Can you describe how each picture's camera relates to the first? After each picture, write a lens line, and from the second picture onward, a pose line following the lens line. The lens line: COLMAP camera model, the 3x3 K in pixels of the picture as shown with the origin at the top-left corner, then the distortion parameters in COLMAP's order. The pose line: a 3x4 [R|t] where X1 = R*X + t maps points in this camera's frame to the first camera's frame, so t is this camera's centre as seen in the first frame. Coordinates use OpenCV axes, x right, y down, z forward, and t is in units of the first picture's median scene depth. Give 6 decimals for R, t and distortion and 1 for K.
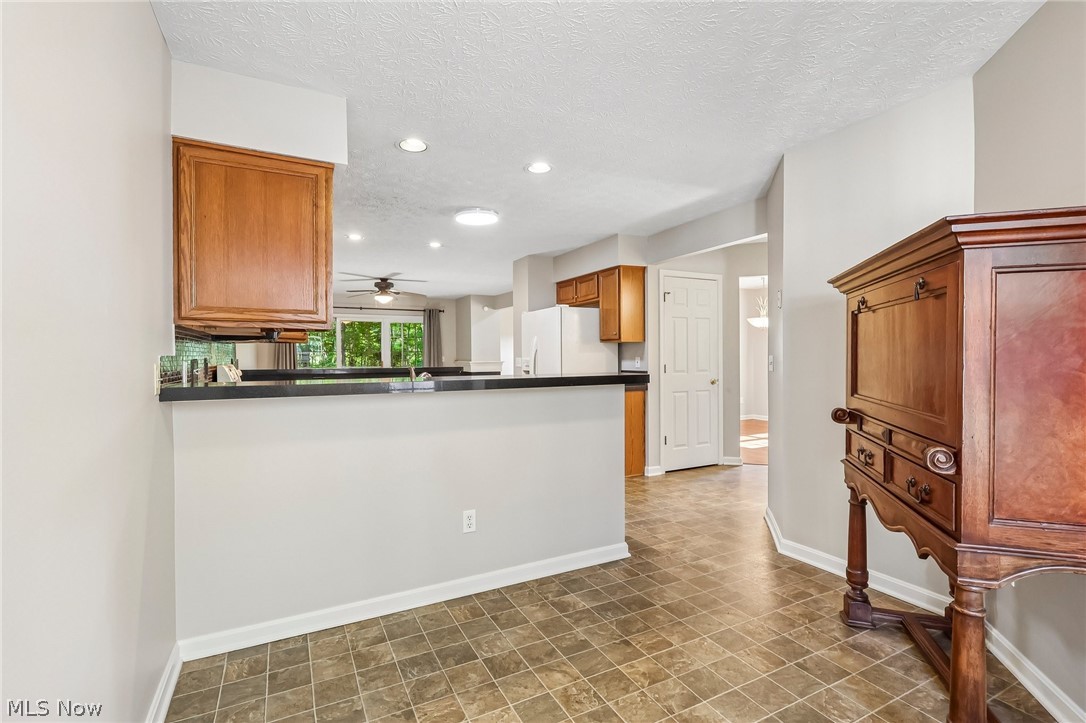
lens RADIAL K [[505.4, 0, 547.6], [0, 505.4, 362.1], [0, 0, 1]] dist [-0.000645, 0.000913]
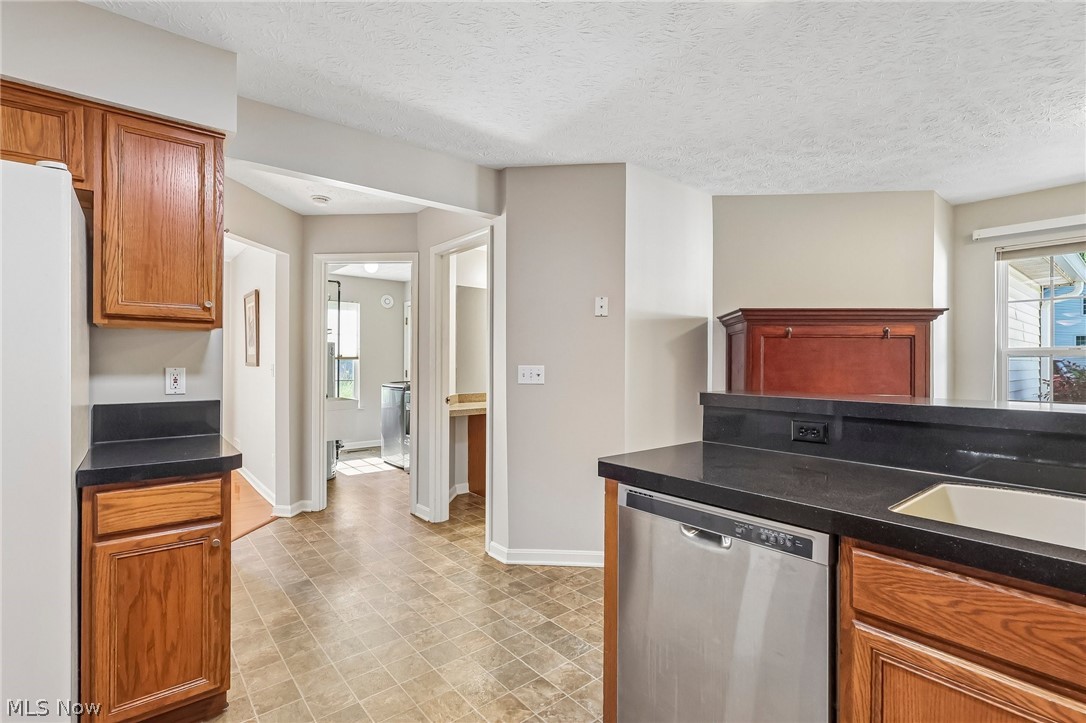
lens RADIAL K [[505.4, 0, 537.2], [0, 505.4, 358.5], [0, 0, 1]] dist [-0.000645, 0.000913]
pose [[-0.202841, 0.013958, 0.979112, -0.246574], [0.008319, 0.999887, -0.012530, -0.008798], [-0.979176, 0.005603, -0.202934, 0.719795]]
